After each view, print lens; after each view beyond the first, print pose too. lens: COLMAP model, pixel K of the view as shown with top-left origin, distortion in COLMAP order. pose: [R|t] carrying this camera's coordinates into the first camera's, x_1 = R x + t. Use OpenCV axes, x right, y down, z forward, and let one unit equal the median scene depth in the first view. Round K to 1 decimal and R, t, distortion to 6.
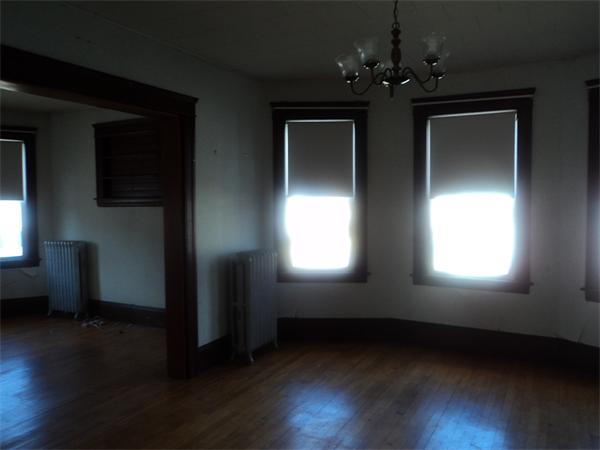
lens RADIAL K [[479.5, 0, 301.7], [0, 479.5, 215.1], [0, 0, 1]] dist [-0.028653, 0.005185]
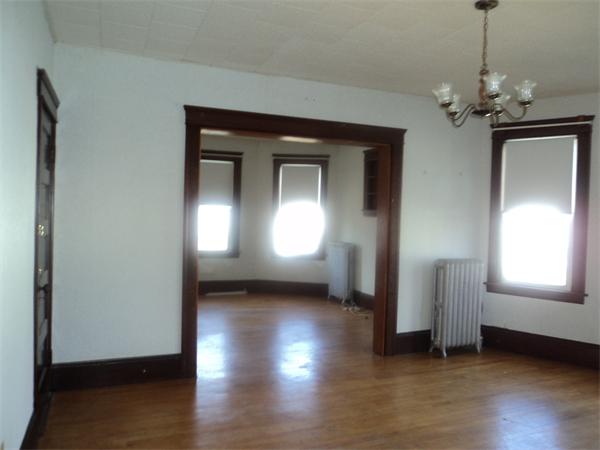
lens RADIAL K [[499.0, 0, 299.4], [0, 499.0, 212.1], [0, 0, 1]] dist [0.003657, -0.275535]
pose [[0.757027, 0.025969, -0.652867, 0.384736], [-0.052397, 0.998405, -0.021043, 0.009026], [0.651279, 0.050138, 0.757180, -0.124263]]
